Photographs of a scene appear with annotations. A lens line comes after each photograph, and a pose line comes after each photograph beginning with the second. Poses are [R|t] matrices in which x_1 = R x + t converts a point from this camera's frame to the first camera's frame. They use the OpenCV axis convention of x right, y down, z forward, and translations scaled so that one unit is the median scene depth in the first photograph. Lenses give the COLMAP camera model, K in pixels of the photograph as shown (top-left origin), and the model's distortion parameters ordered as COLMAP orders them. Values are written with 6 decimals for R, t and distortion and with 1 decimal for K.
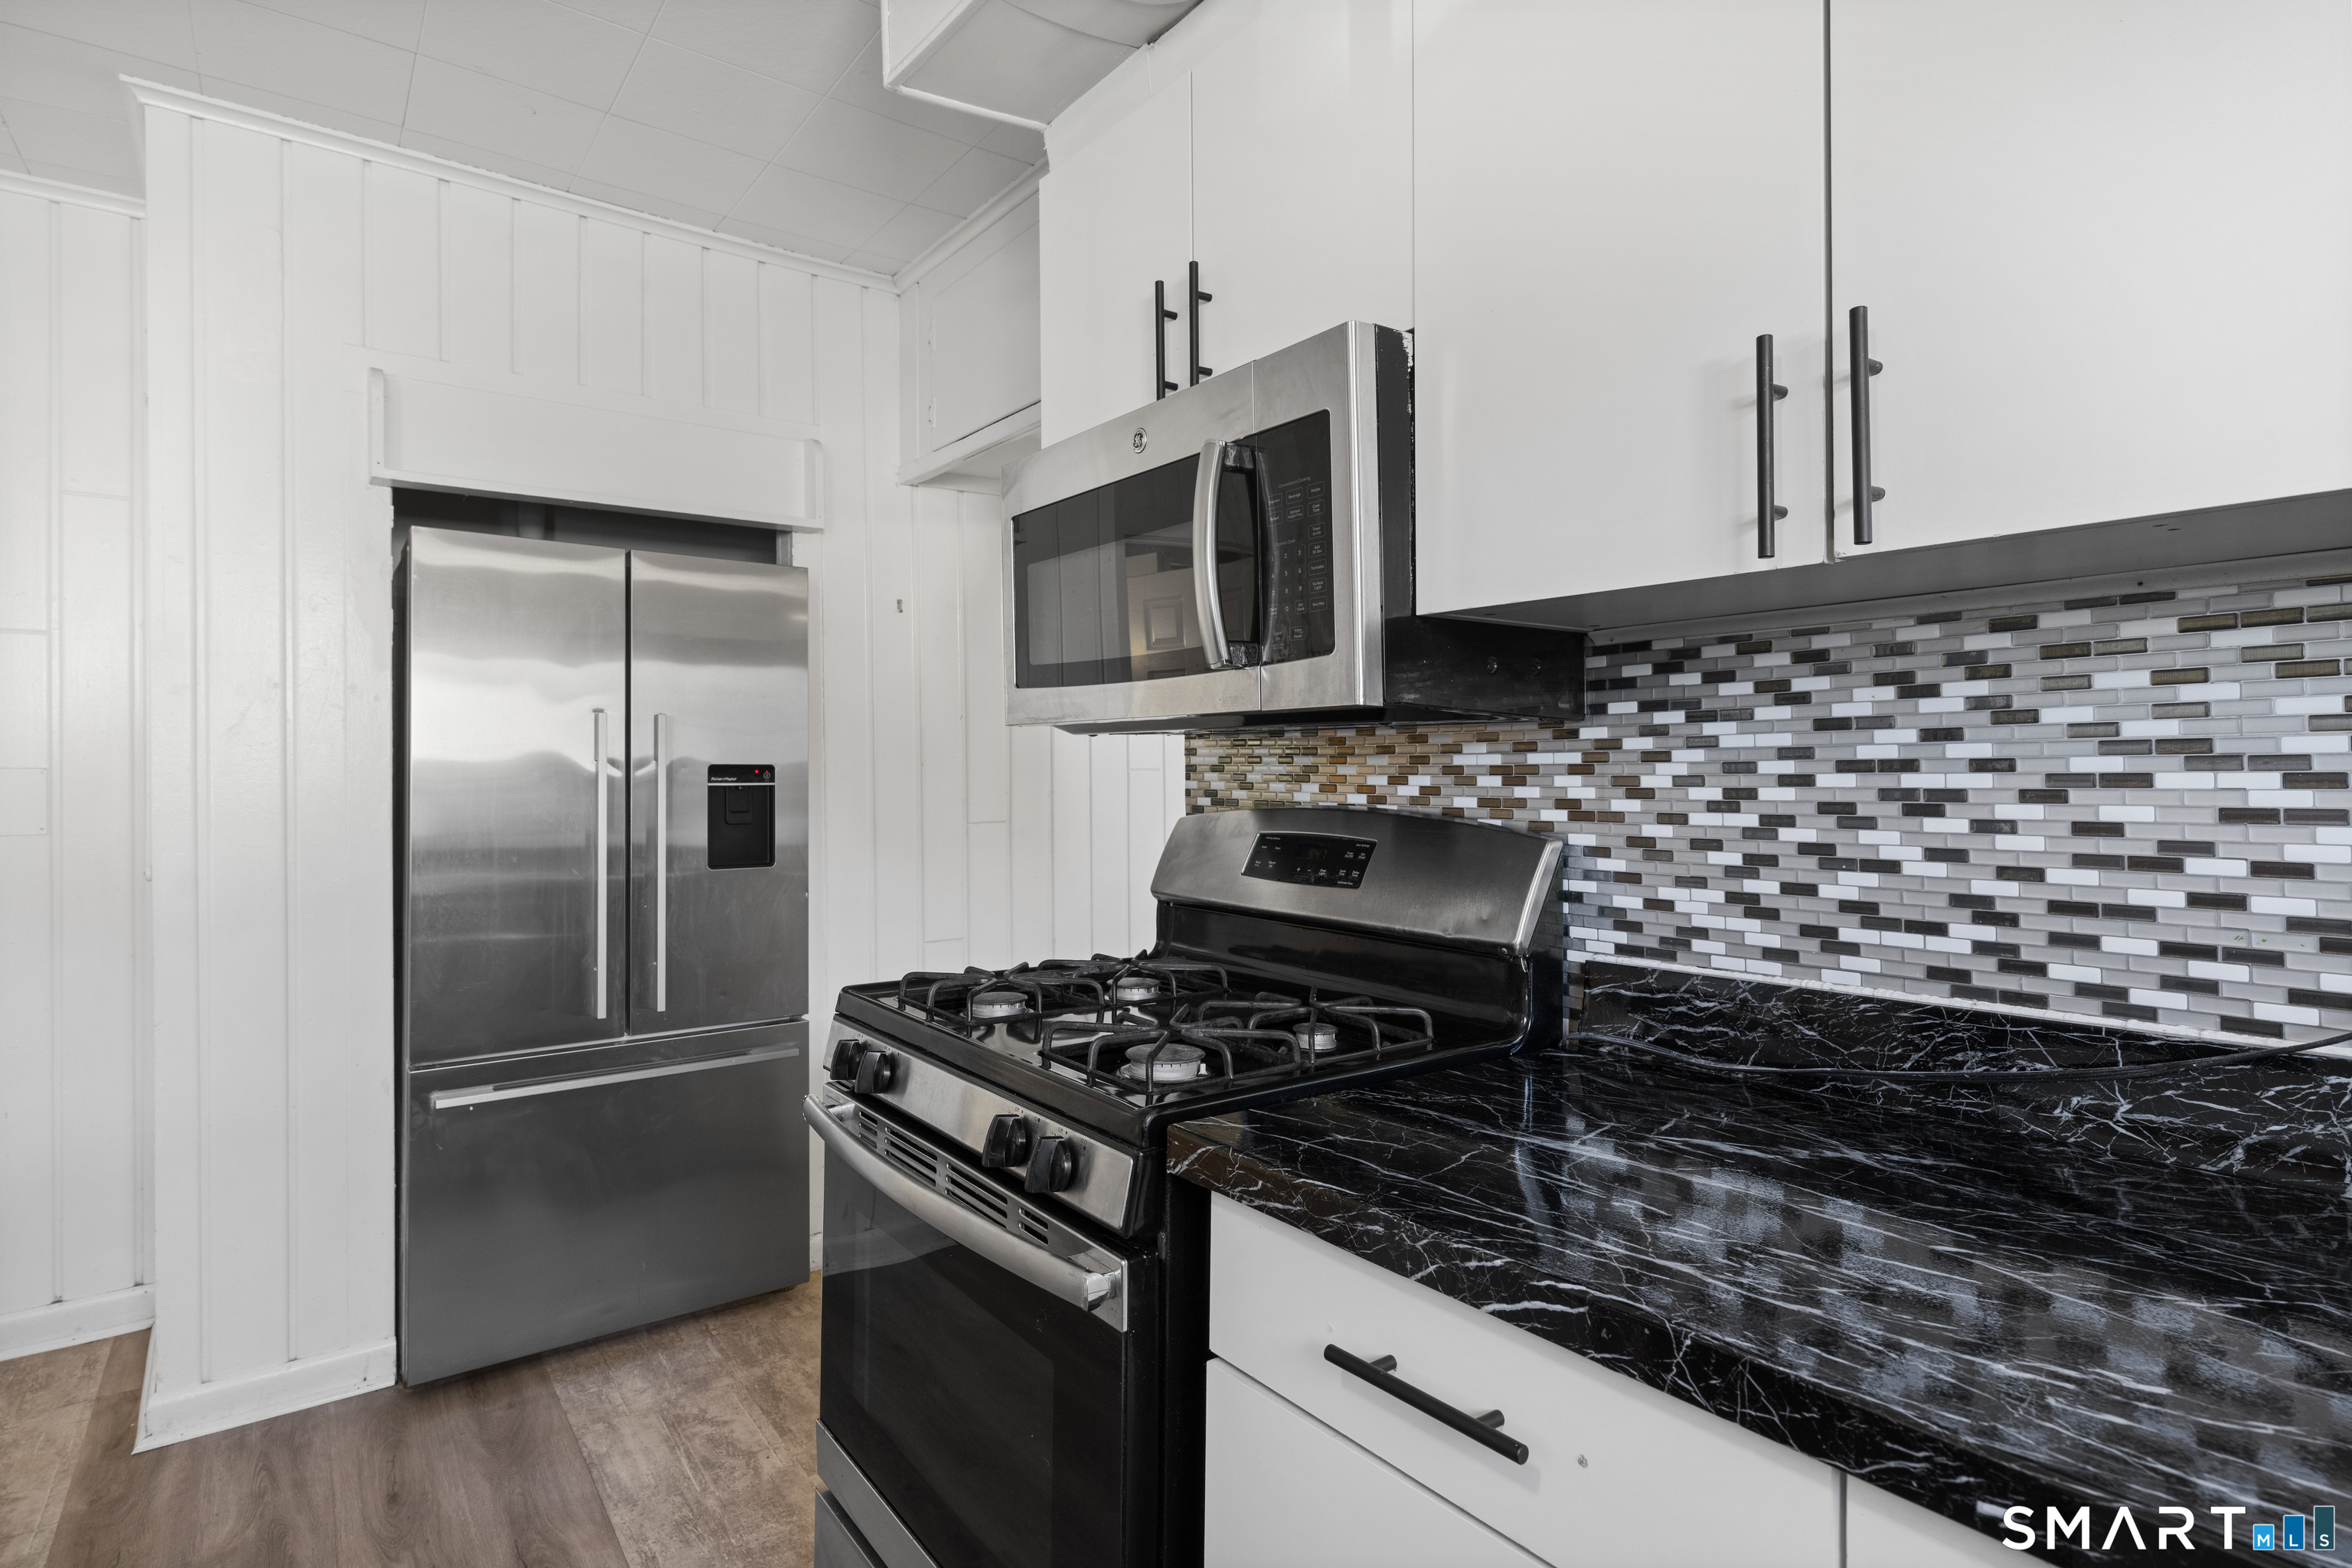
lens RADIAL K [[1155.3, 0, 1170.5], [0, 1155.3, 763.0], [0, 0, 1]] dist [0.006226, -0.000064]
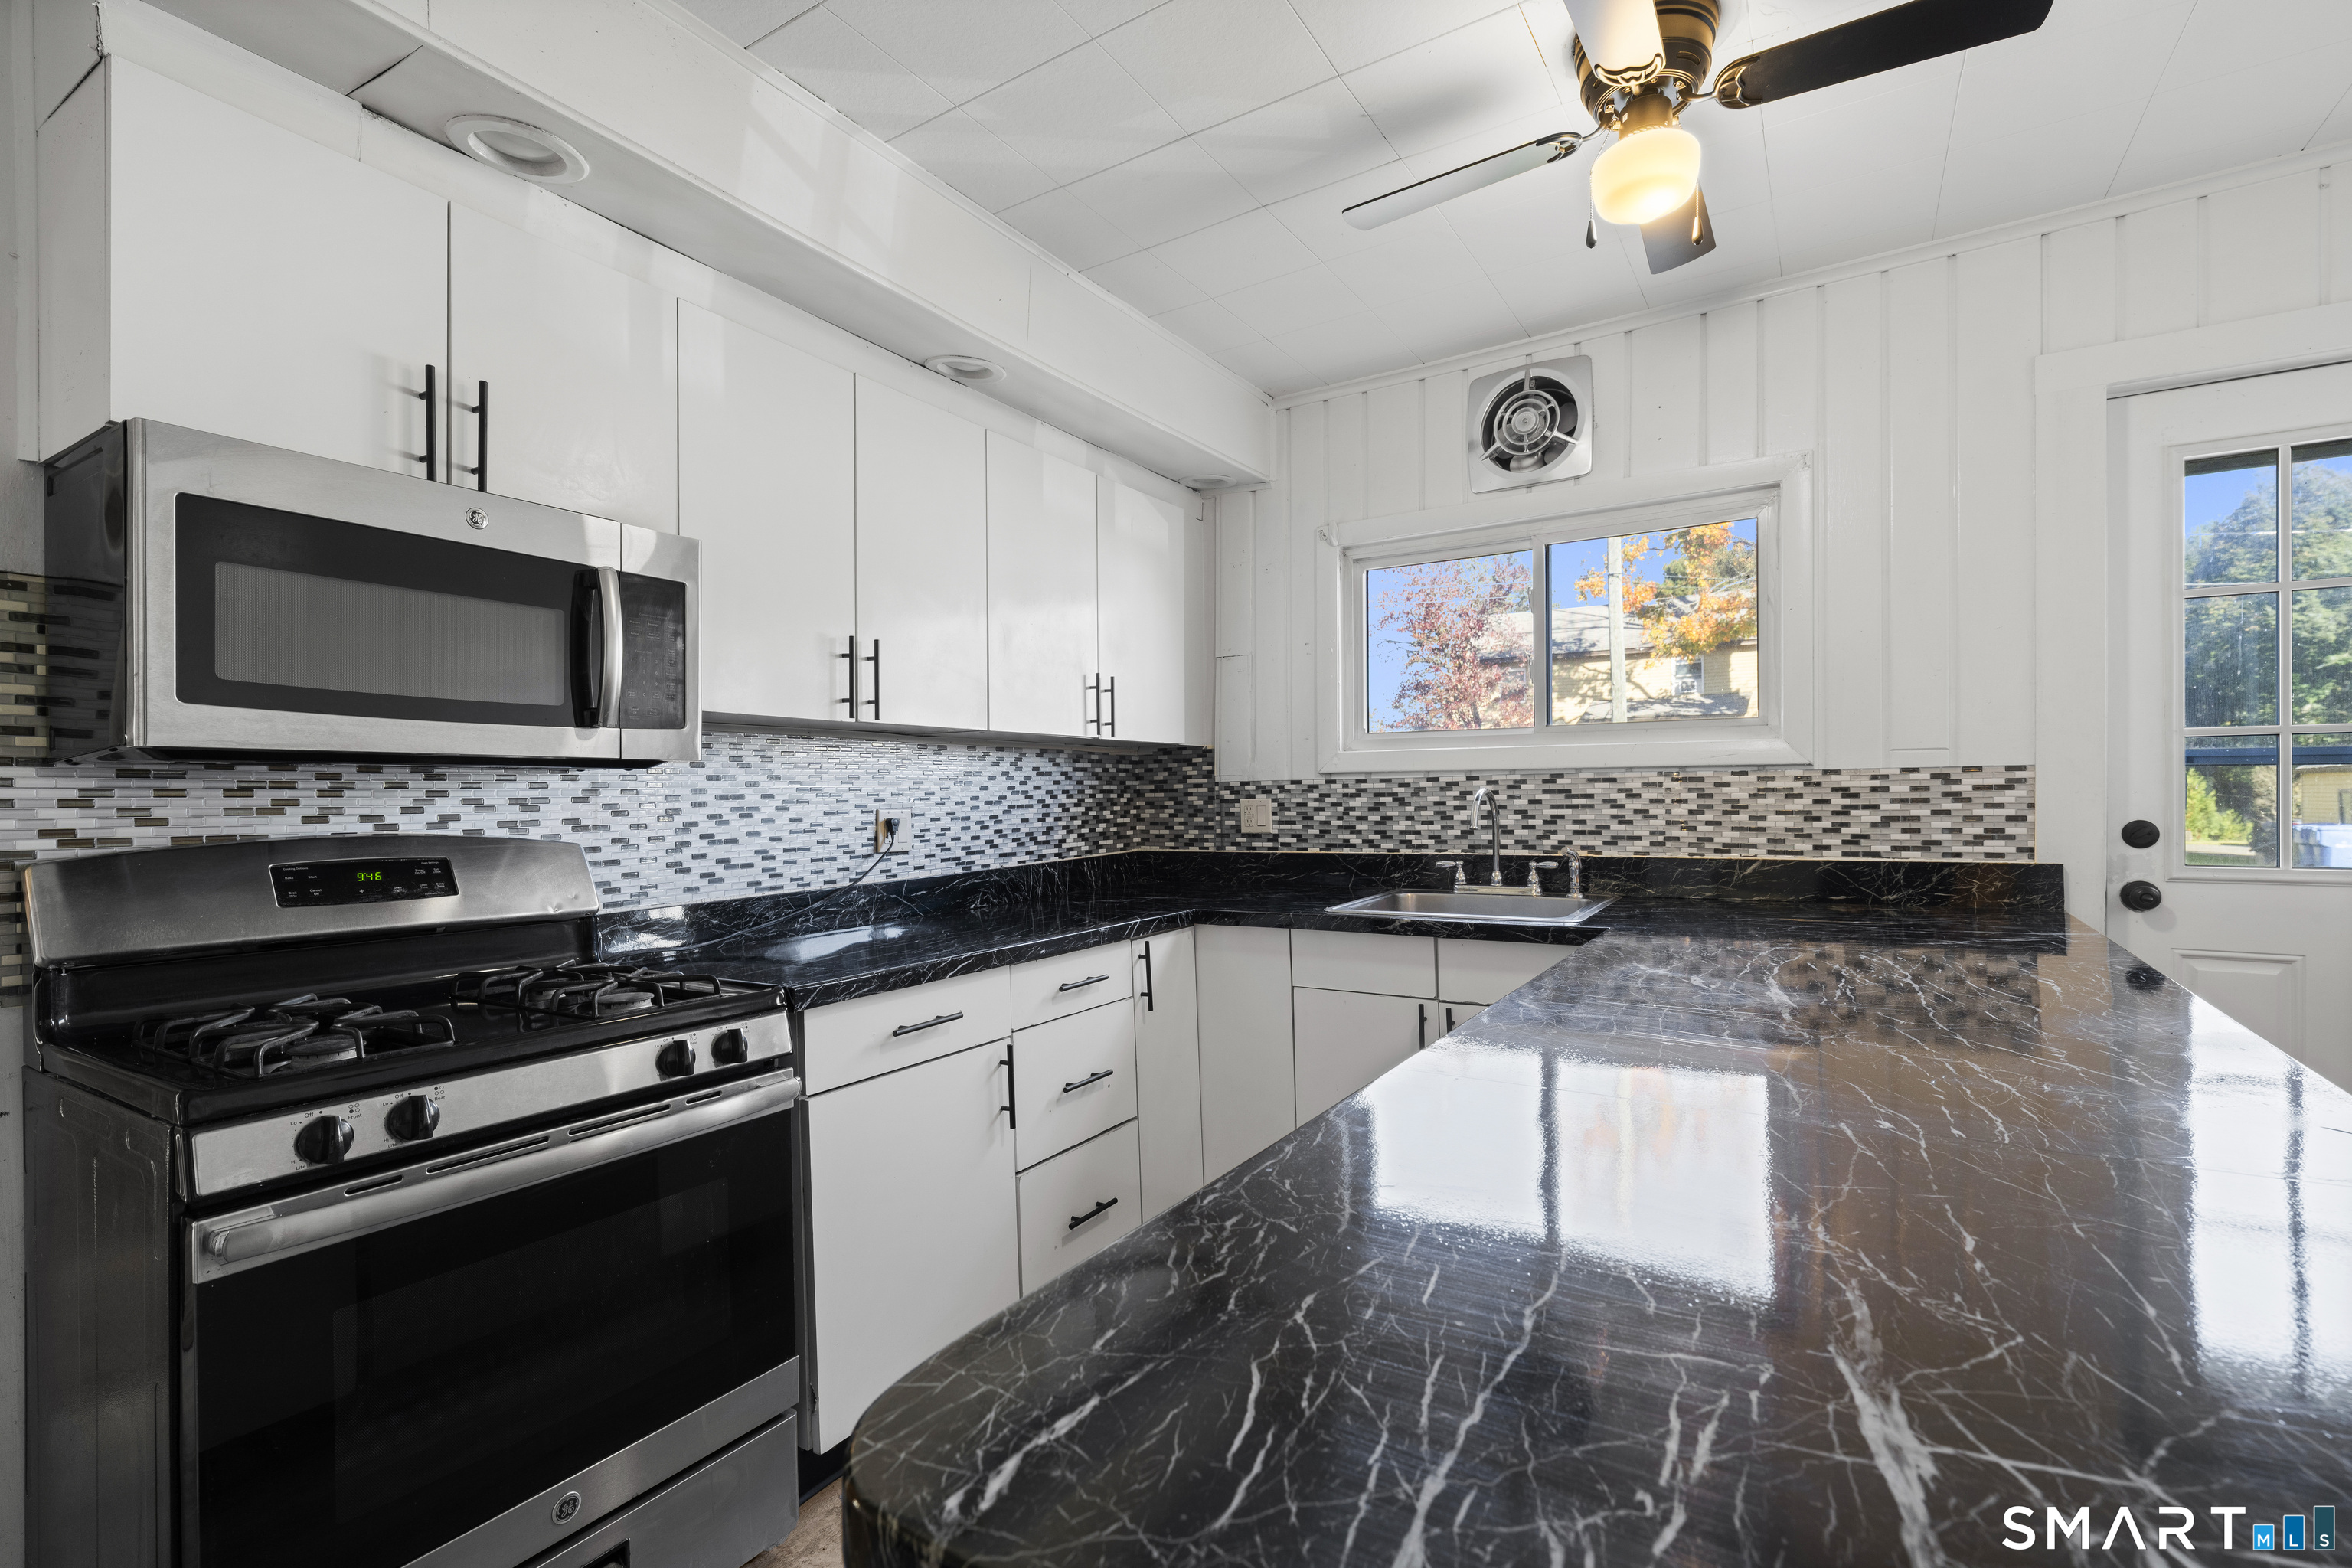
lens RADIAL K [[1085.4, 0, 1176.0], [0, 1085.4, 784.6], [0, 0, 1]] dist [0.000406, -0.001106]
pose [[-0.340729, 0.007859, 0.940129, -1.589304], [-0.000886, 0.999962, -0.008680, -0.003957], [-0.940161, -0.003791, -0.340709, 0.861369]]
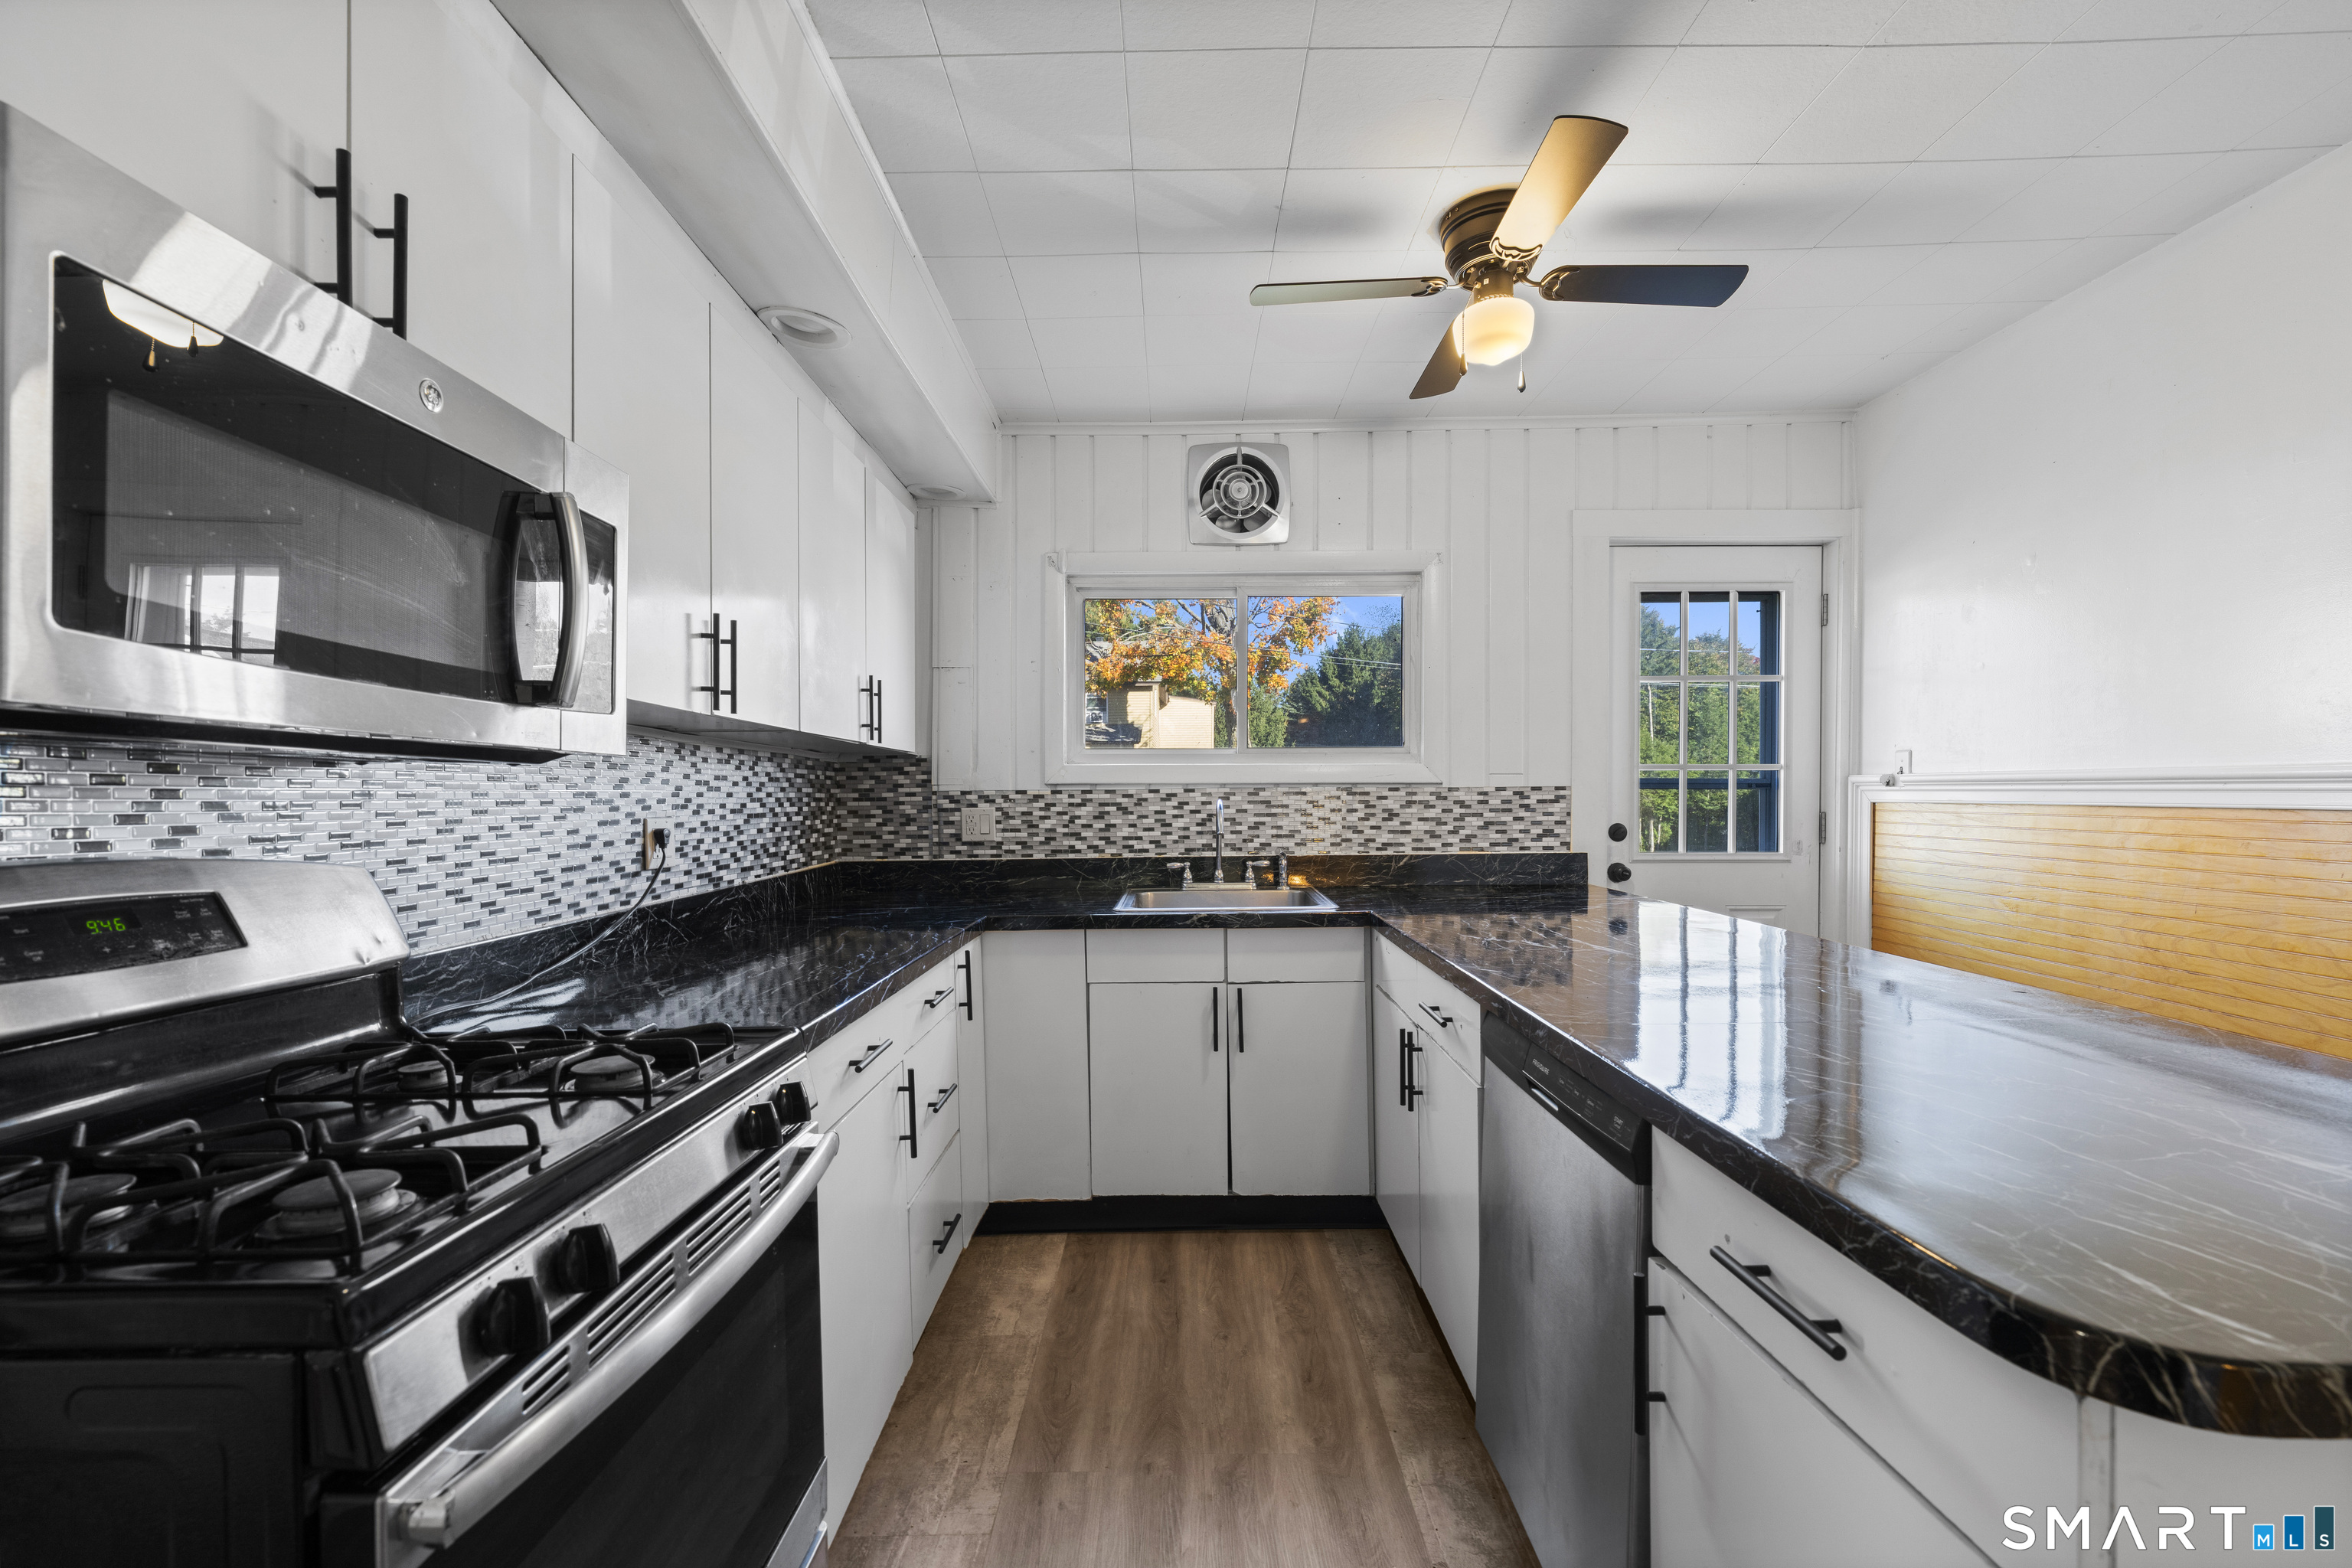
lens RADIAL K [[1000.7, 0, 1177.8], [0, 1000.7, 798.8], [0, 0, 1]] dist [0.001799, 0.000043]
pose [[-0.793387, 0.001434, 0.608717, -1.055603], [-0.004915, 0.999950, -0.008762, 0.004788], [-0.608698, -0.009944, -0.793339, 1.511885]]
